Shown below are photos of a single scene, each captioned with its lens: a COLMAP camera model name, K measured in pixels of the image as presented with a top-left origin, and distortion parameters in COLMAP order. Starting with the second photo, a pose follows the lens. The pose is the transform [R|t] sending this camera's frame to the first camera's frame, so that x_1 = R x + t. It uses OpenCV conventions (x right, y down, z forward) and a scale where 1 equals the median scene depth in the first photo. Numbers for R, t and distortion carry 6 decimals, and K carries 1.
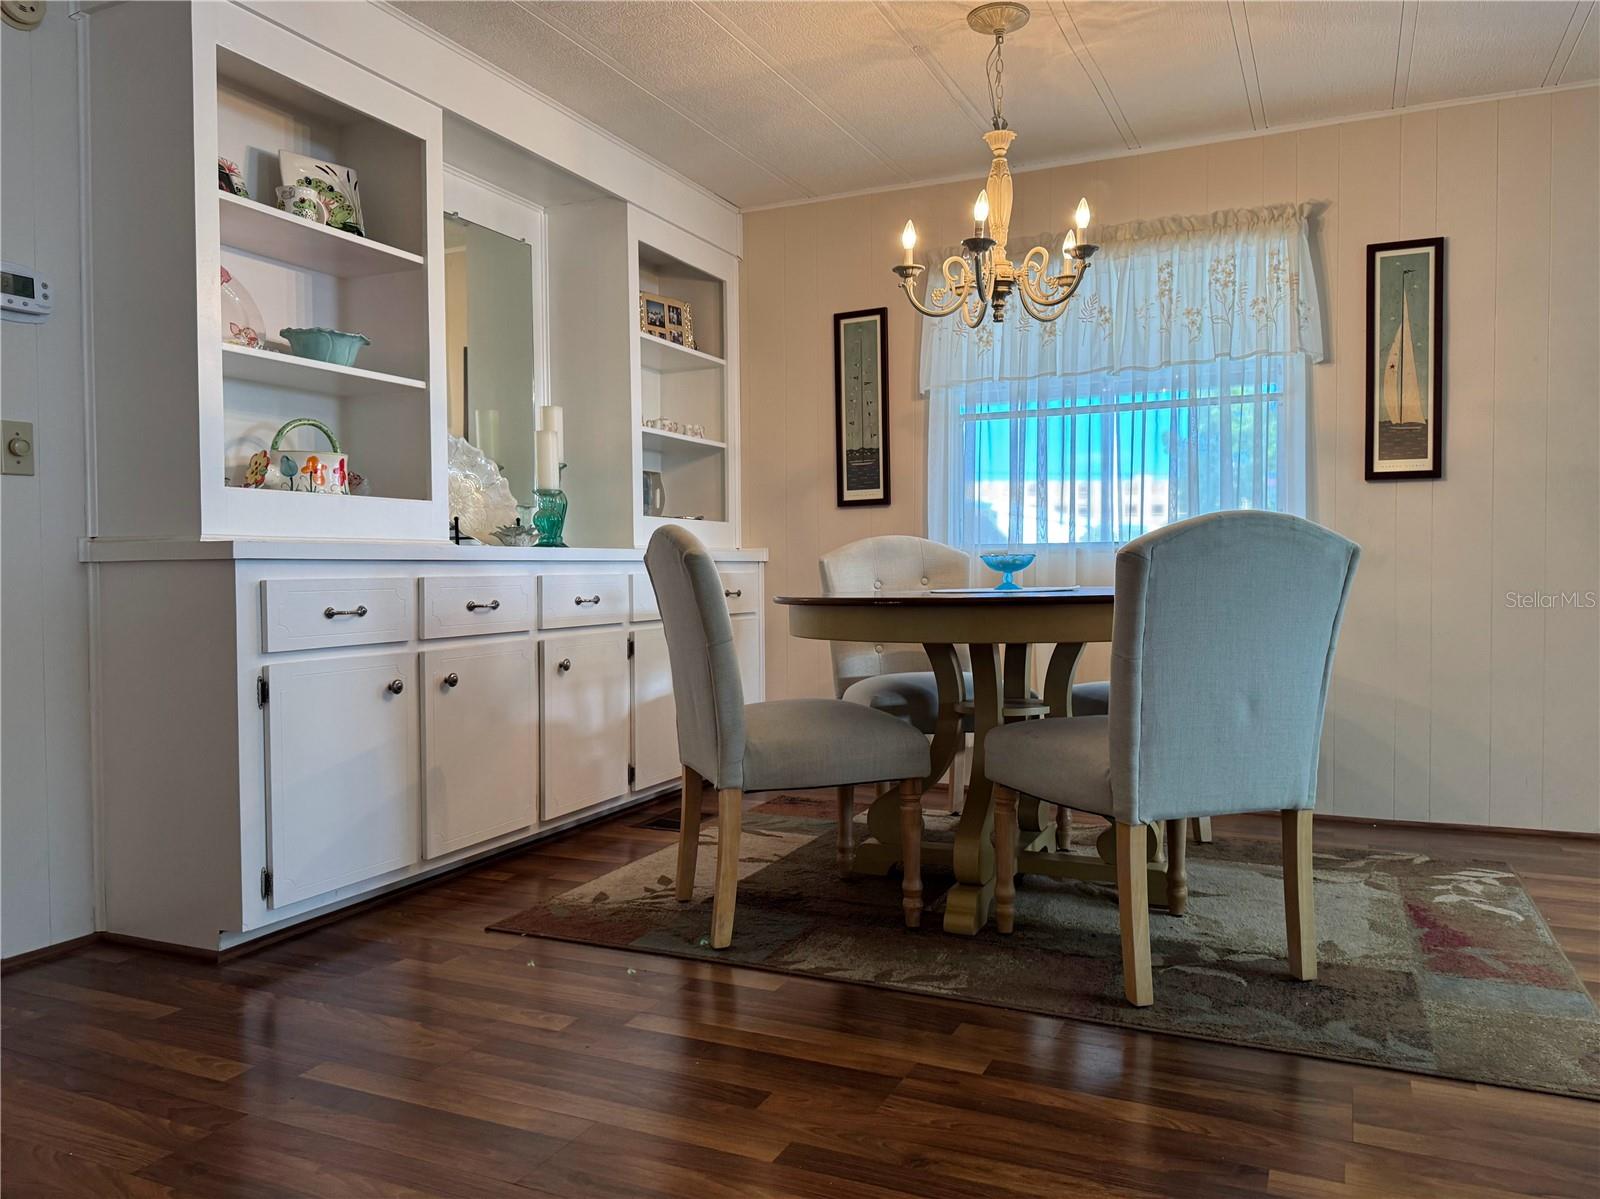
lens RADIAL K [[1138.1, 0, 802.8], [0, 1138.1, 589.4], [0, 0, 1]] dist [0.052736, -0.055120]
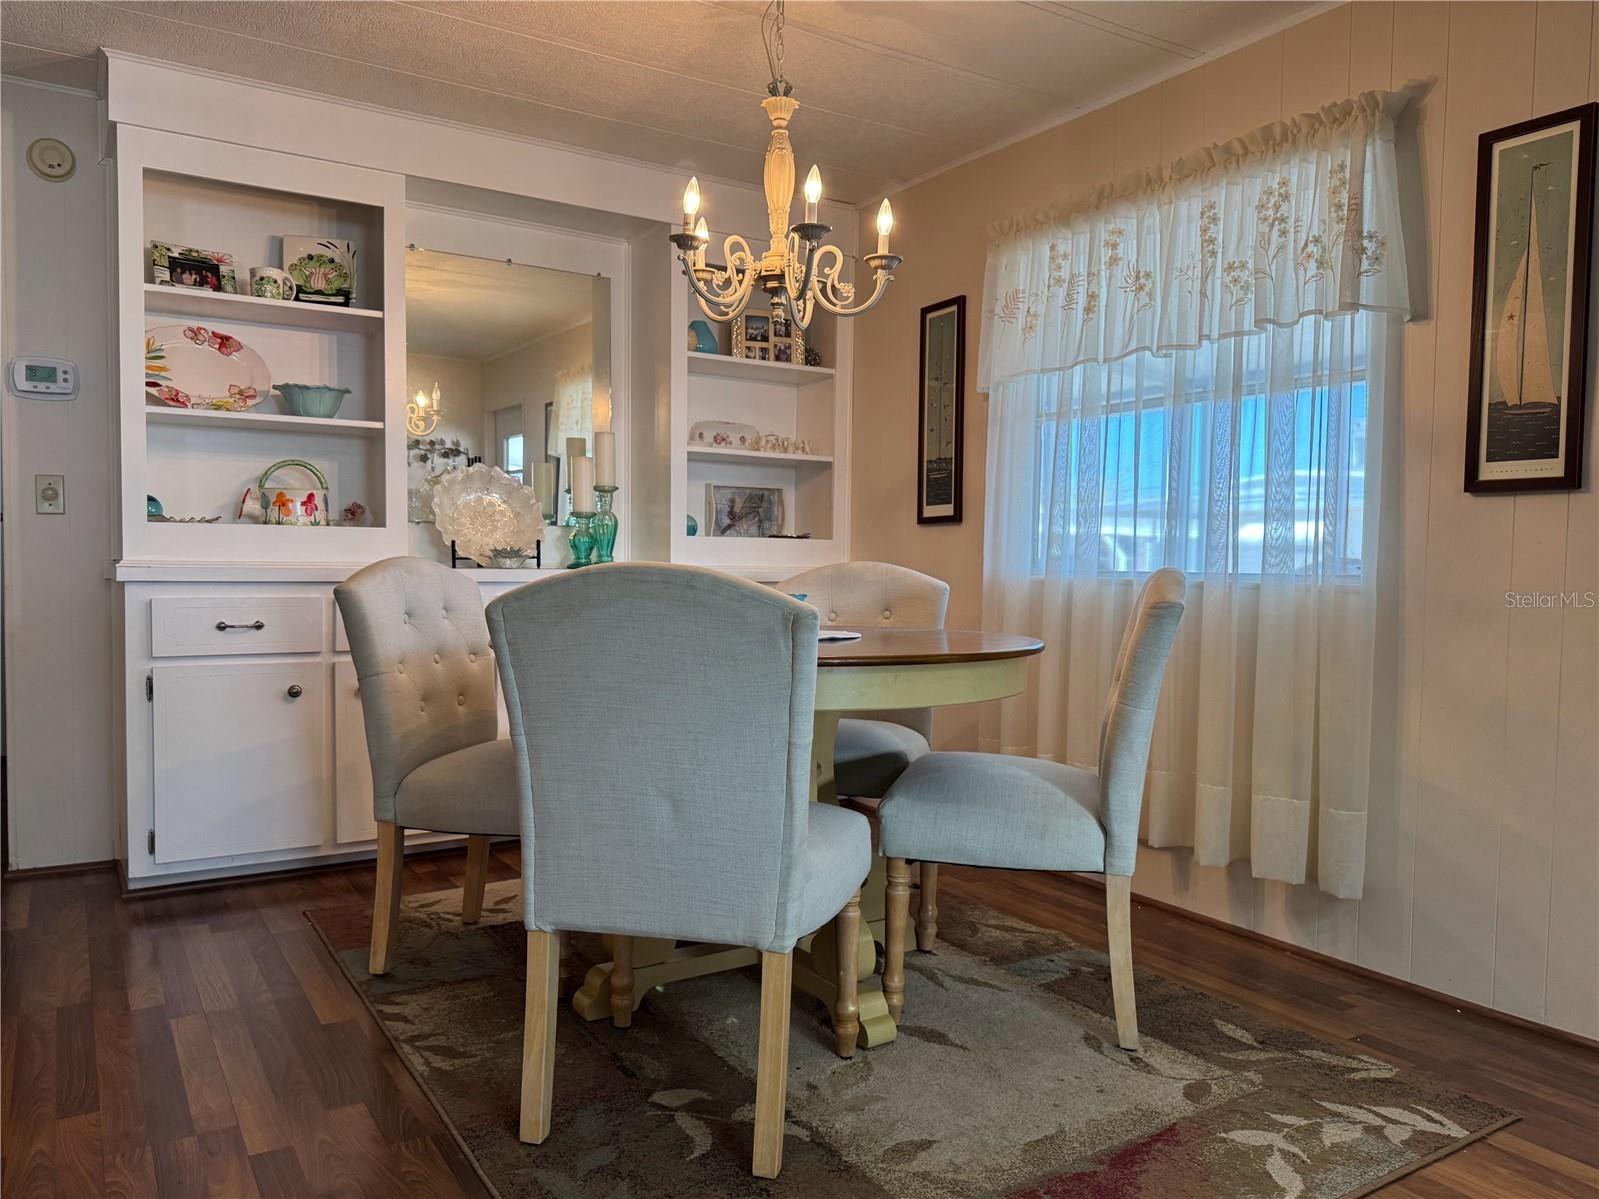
lens RADIAL K [[1140.9, 0, 799.5], [0, 1140.9, 599.5], [0, 0, 1]] dist [0.076798, -0.093091]
pose [[0.835174, 0.037061, -0.548736, 0.674363], [-0.029188, 0.999308, 0.023068, -0.047427], [0.549211, -0.003249, 0.835677, 0.290893]]
